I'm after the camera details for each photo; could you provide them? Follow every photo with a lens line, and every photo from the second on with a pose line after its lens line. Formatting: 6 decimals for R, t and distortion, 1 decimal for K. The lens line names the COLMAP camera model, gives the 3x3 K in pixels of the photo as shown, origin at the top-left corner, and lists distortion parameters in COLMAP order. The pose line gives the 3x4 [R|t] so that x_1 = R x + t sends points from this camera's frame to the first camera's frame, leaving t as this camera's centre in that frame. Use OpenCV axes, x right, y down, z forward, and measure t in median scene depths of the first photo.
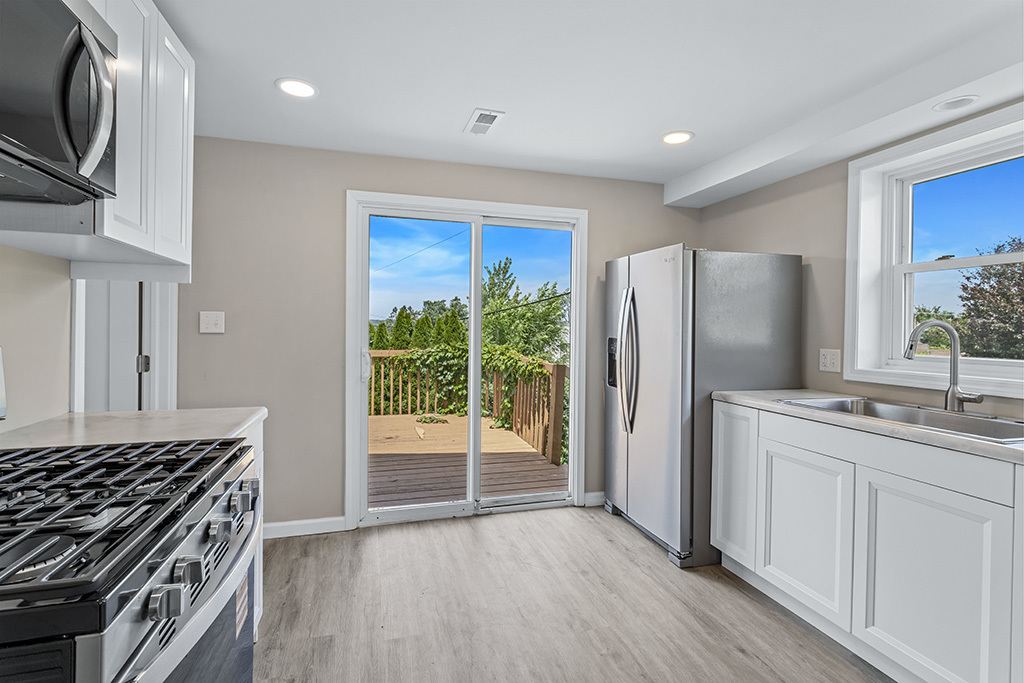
lens RADIAL K [[483.3, 0, 512.3], [0, 483.3, 333.0], [0, 0, 1]] dist [0.010642, -0.000225]
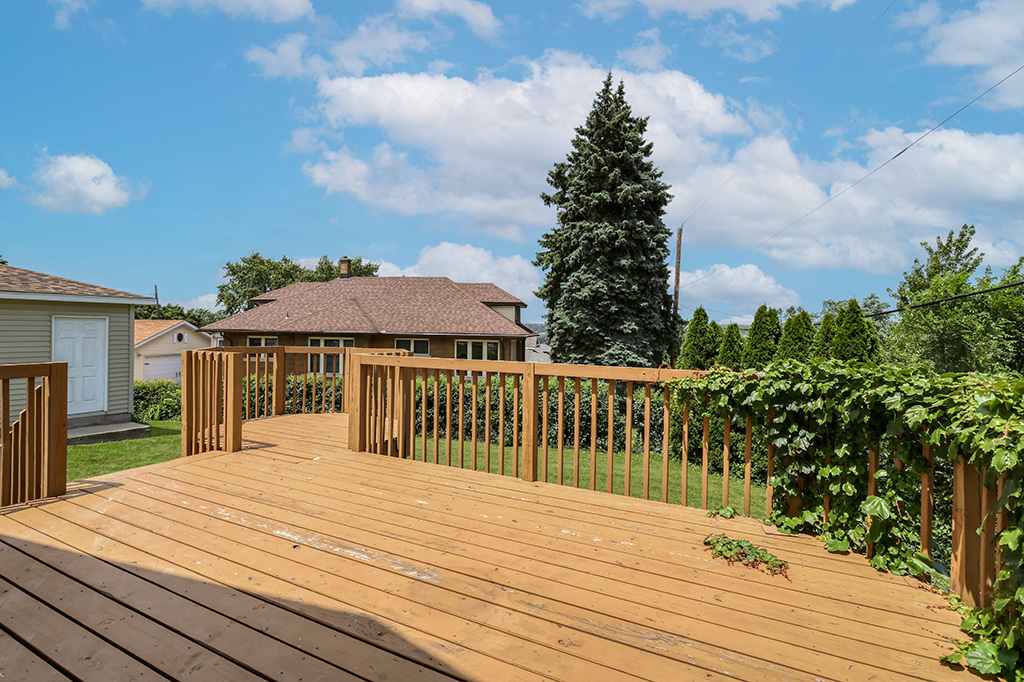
lens RADIAL K [[483.3, 0, 517.1], [0, 483.3, 334.2], [0, 0, 1]] dist [0.010642, -0.000225]
pose [[0.732615, 0.001356, -0.680642, -0.029089], [-0.007695, 0.999951, -0.006290, 0.004363], [0.680599, 0.009846, 0.732590, 0.534649]]
